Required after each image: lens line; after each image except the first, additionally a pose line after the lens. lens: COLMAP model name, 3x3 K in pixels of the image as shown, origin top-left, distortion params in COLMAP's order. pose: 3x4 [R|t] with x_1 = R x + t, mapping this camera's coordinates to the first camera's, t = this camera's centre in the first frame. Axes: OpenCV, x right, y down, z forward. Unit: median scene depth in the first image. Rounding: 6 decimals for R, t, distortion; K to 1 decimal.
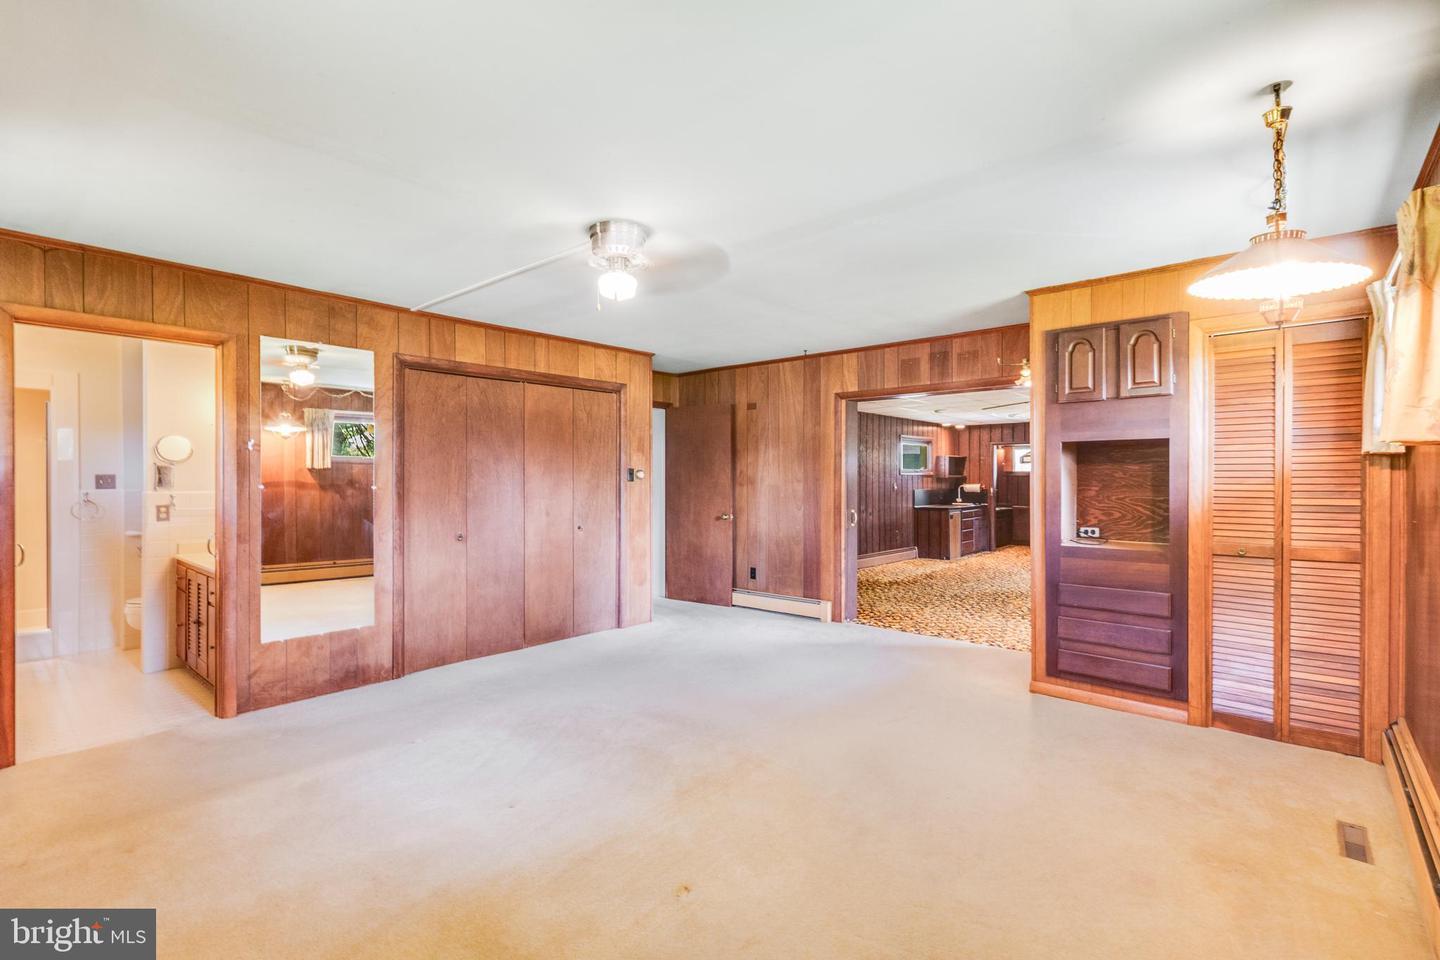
lens RADIAL K [[678.1, 0, 726.2], [0, 678.1, 483.7], [0, 0, 1]] dist [0.002725, 0.000288]
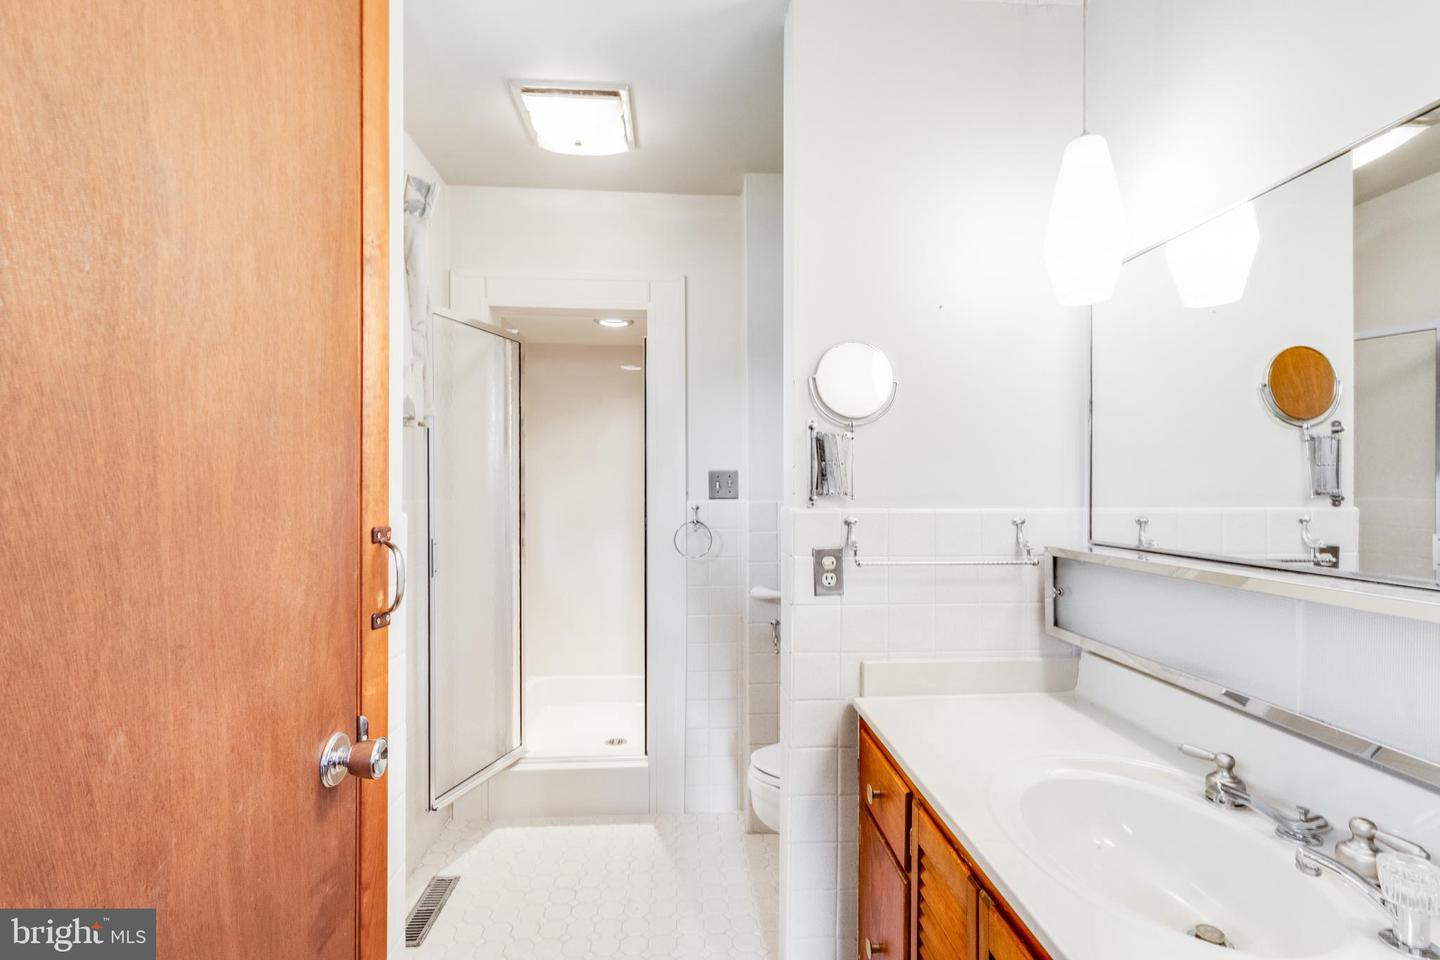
lens RADIAL K [[657.2, 0, 720.0], [0, 657.2, 480.0], [0, 0, 1]] dist [0.000287, 0.000002]
pose [[0.704909, -0.013717, -0.709165, -0.621068], [-0.000073, 0.999812, -0.019411, 0.003228], [0.709298, 0.013735, 0.704775, 0.714596]]
